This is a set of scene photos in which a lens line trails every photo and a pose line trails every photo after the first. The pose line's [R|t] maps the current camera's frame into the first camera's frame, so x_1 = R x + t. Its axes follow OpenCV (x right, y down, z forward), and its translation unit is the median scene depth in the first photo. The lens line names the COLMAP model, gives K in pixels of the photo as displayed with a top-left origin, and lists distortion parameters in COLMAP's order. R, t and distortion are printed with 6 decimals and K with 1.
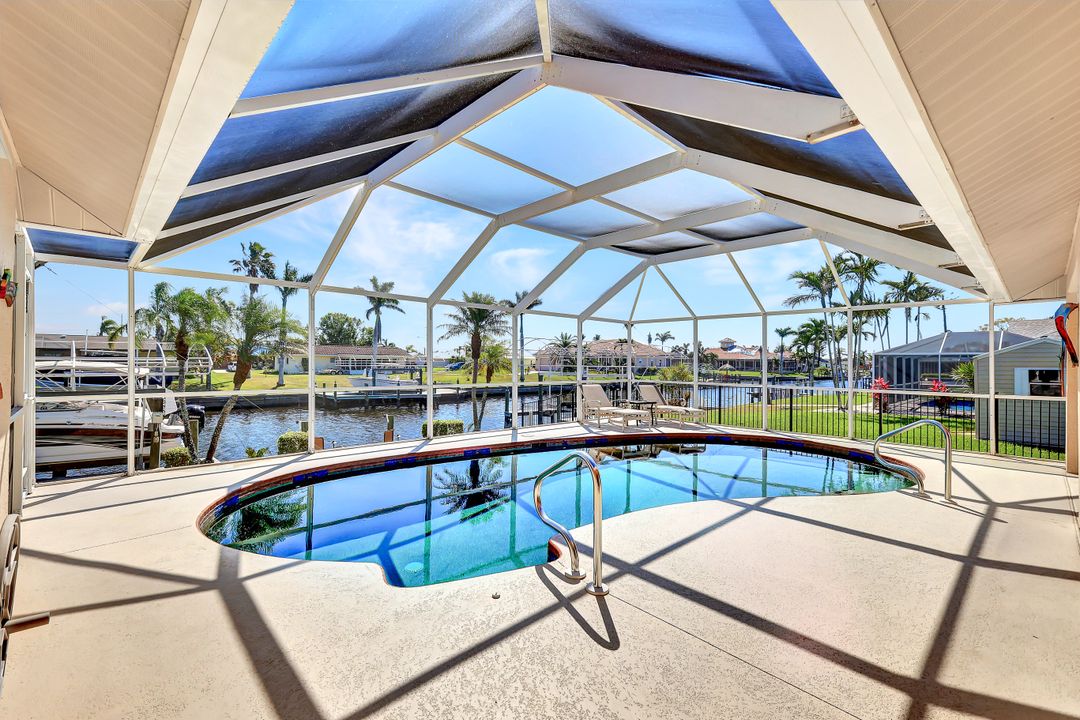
lens RADIAL K [[476.5, 0, 539.8], [0, 476.5, 363.3], [0, 0, 1]] dist [-0.001536, -0.000228]
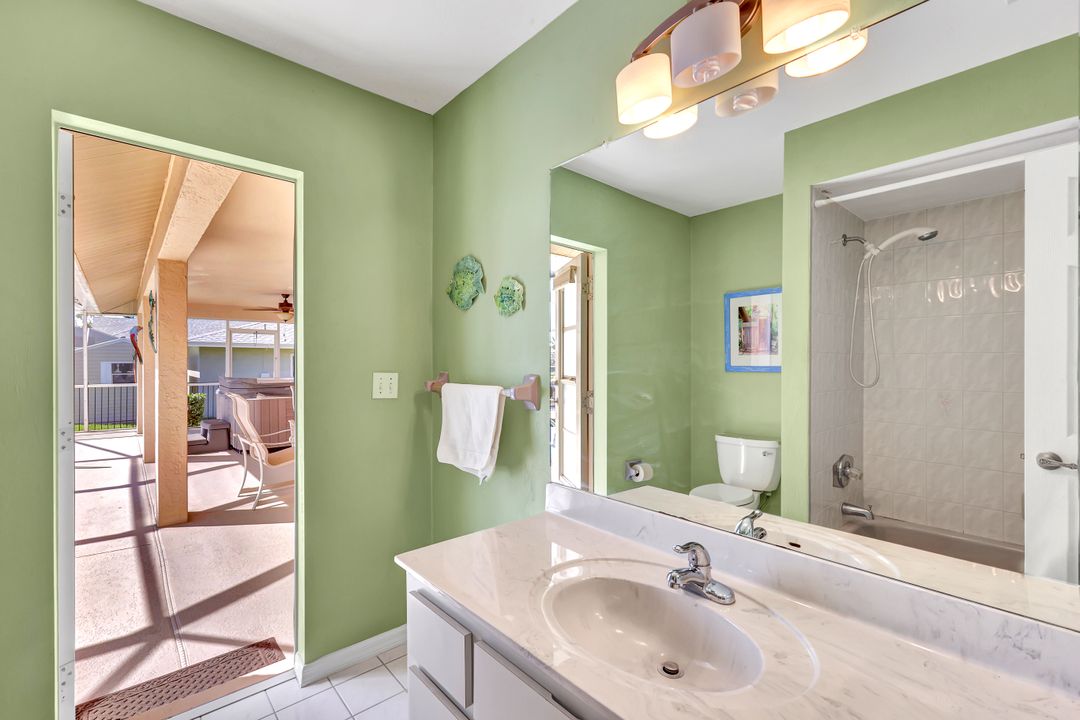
lens RADIAL K [[455.9, 0, 527.9], [0, 455.9, 363.6], [0, 0, 1]] dist [0.000597, 0.000085]
pose [[0.029051, -0.013227, 0.999490, -0.123170], [-0.007076, 0.999885, 0.013438, -0.008313], [-0.999553, -0.007463, 0.028954, -0.114236]]
